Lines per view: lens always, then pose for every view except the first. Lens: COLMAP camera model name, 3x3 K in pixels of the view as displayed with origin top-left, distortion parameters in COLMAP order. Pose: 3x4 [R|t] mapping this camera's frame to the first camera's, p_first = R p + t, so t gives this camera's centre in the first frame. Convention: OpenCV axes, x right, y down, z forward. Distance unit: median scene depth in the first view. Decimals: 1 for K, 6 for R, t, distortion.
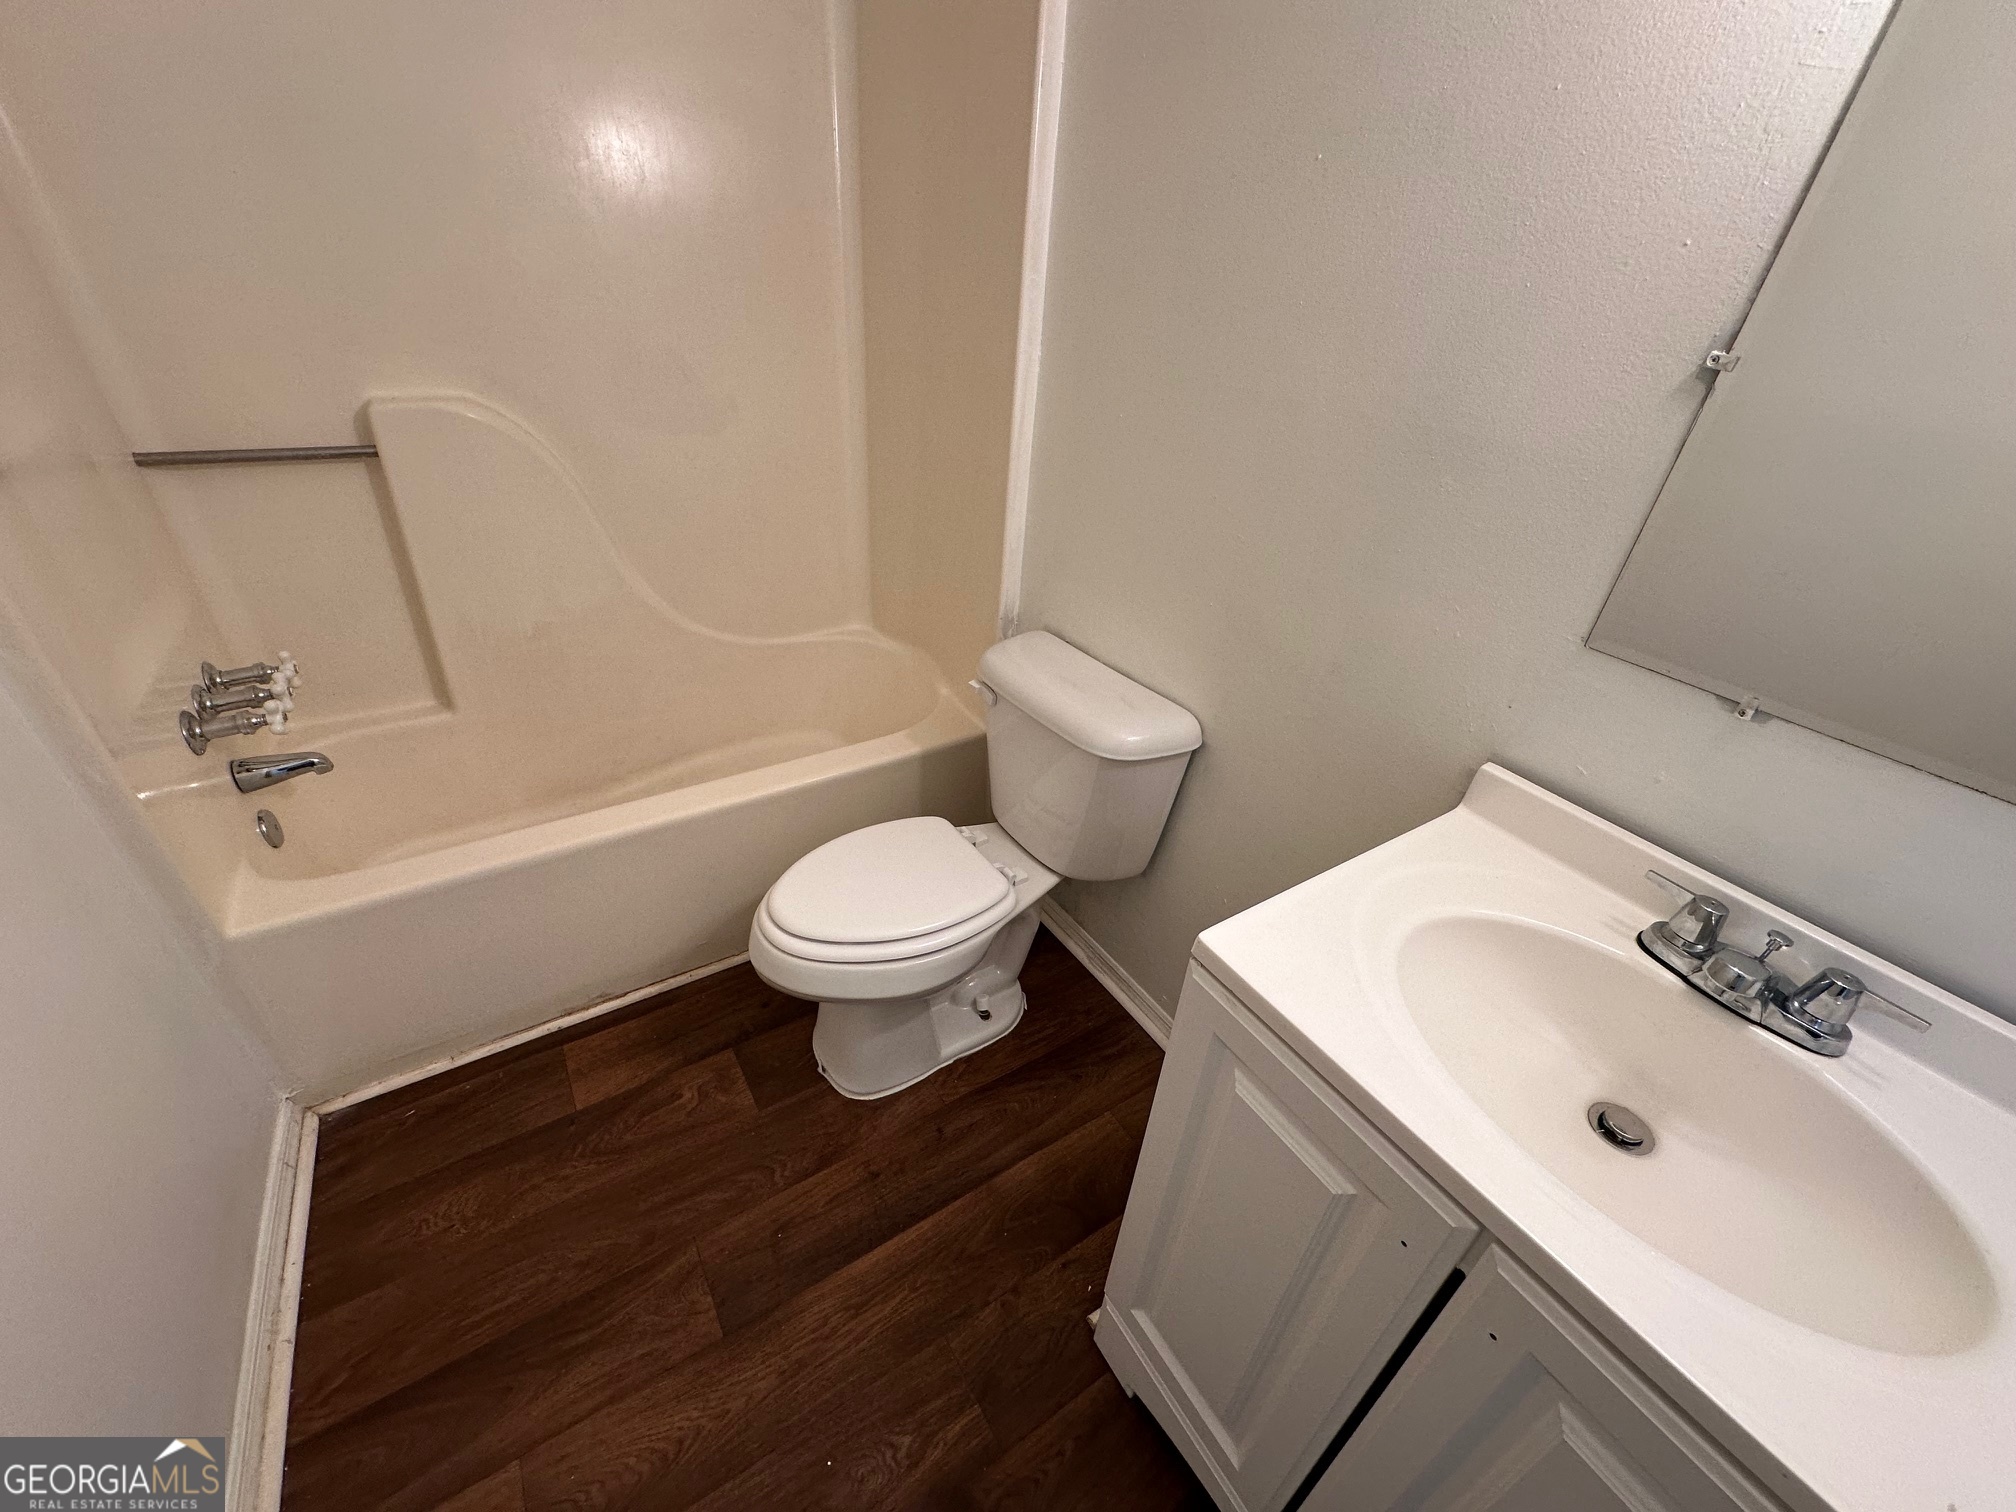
lens RADIAL K [[803.8, 0, 1008.8], [0, 803.8, 760.2], [0, 0, 1]] dist [-0.001274, 0.000146]
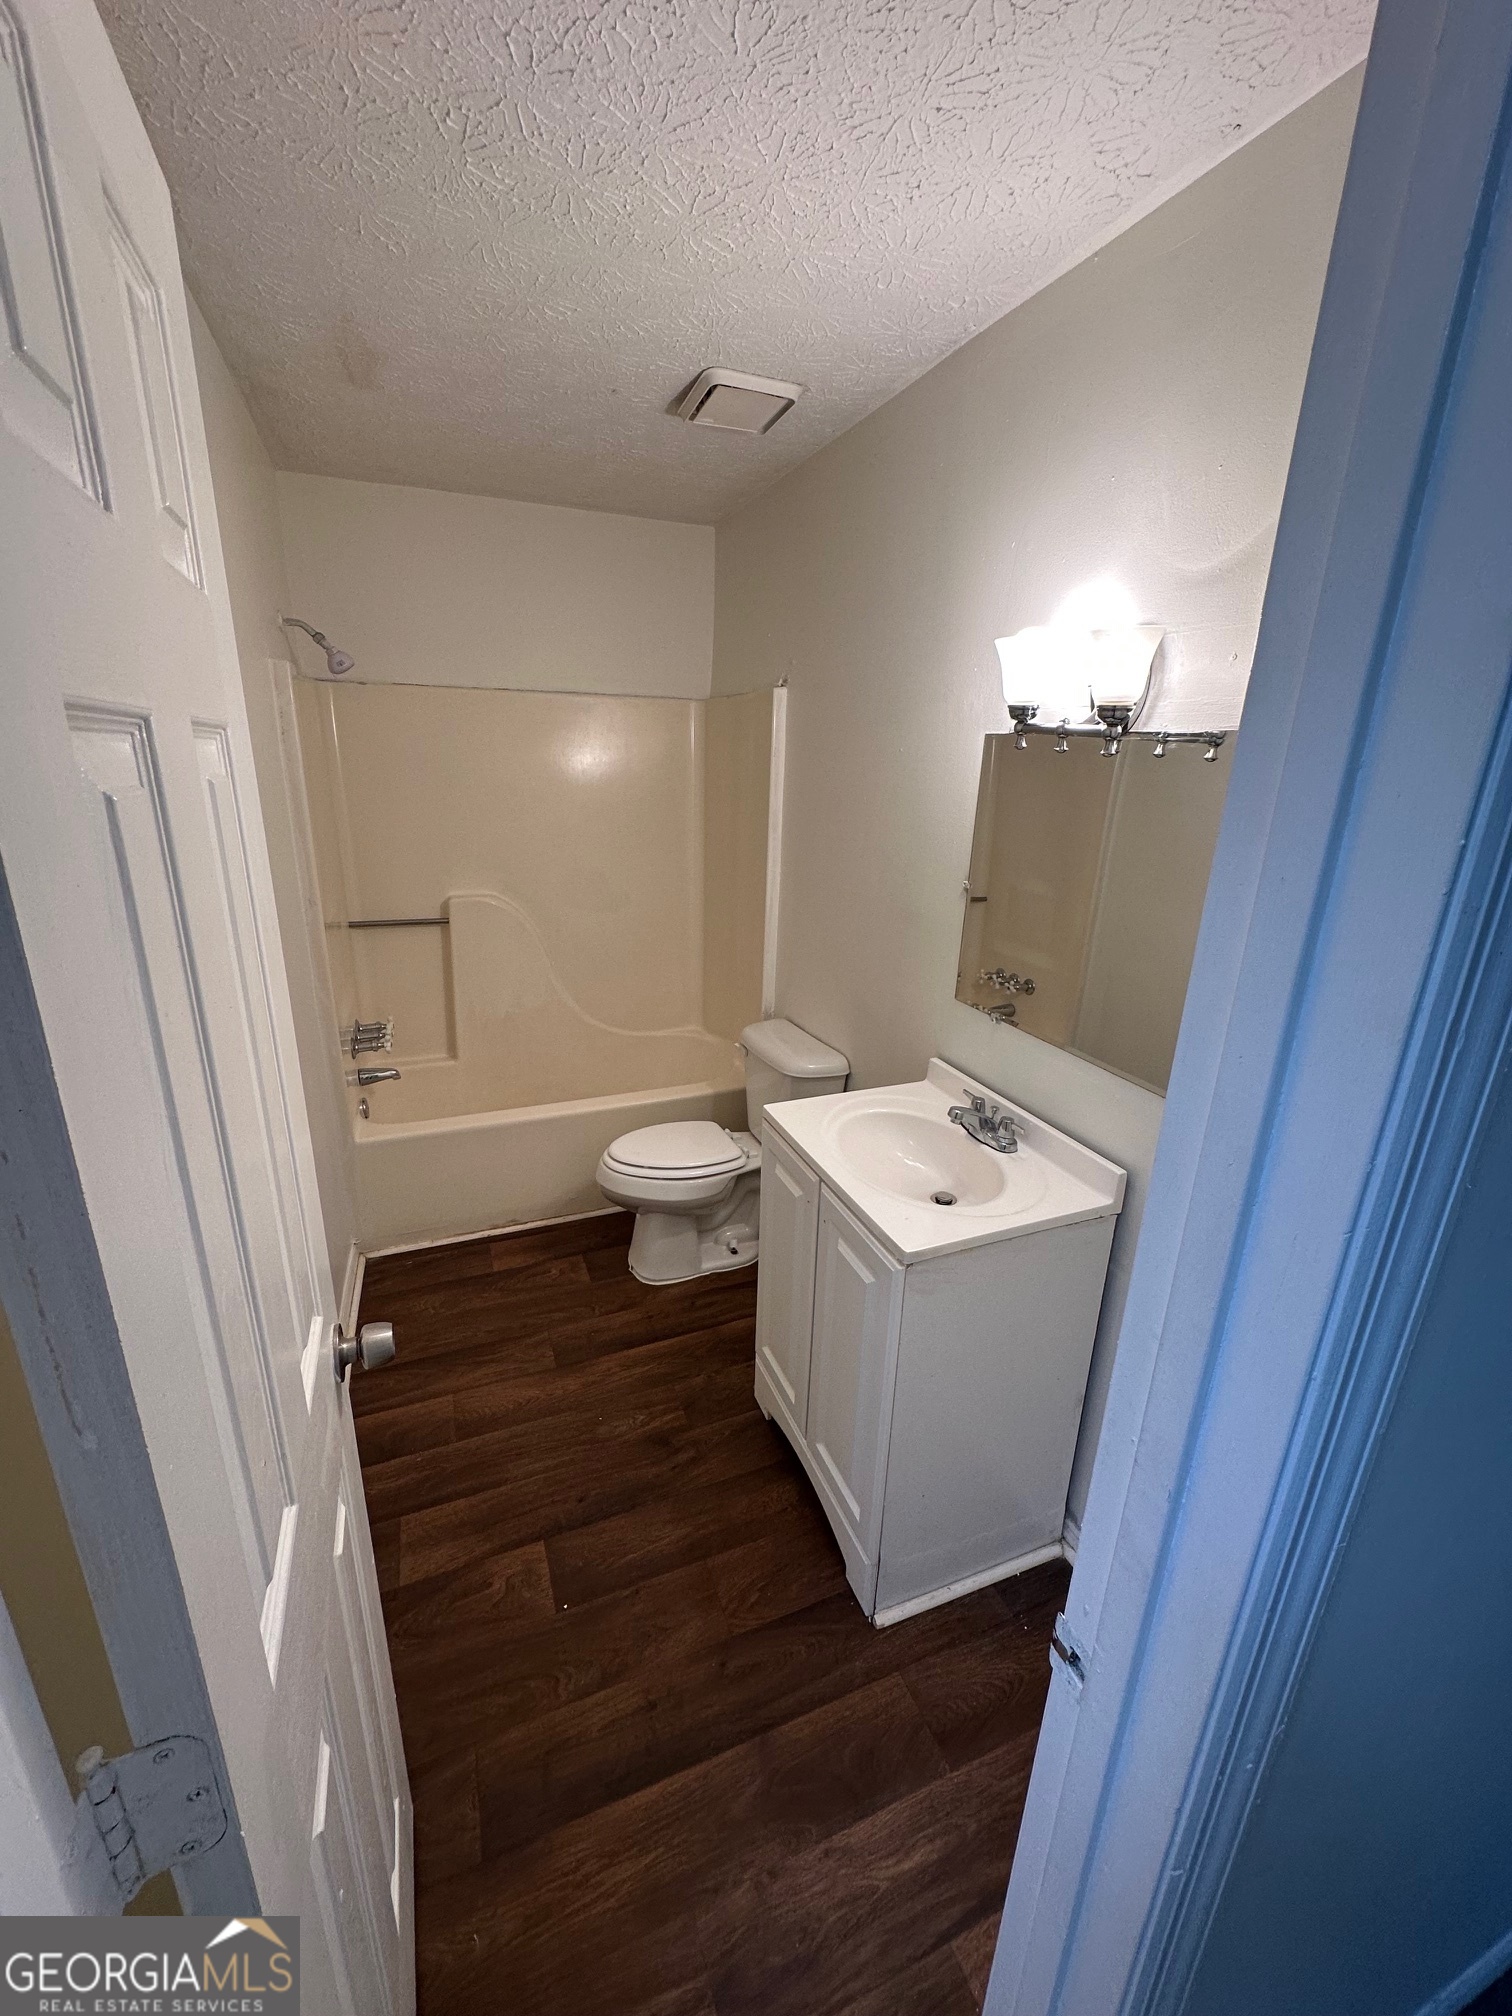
lens RADIAL K [[803.8, 0, 752.8], [0, 803.8, 1006.6], [0, 0, 1]] dist [-0.001274, 0.000146]
pose [[0.981605, 0.017945, -0.190079, 0.350551], [-0.067161, 0.964397, -0.255789, 0.294119], [0.178721, 0.263849, 0.947862, -0.735302]]
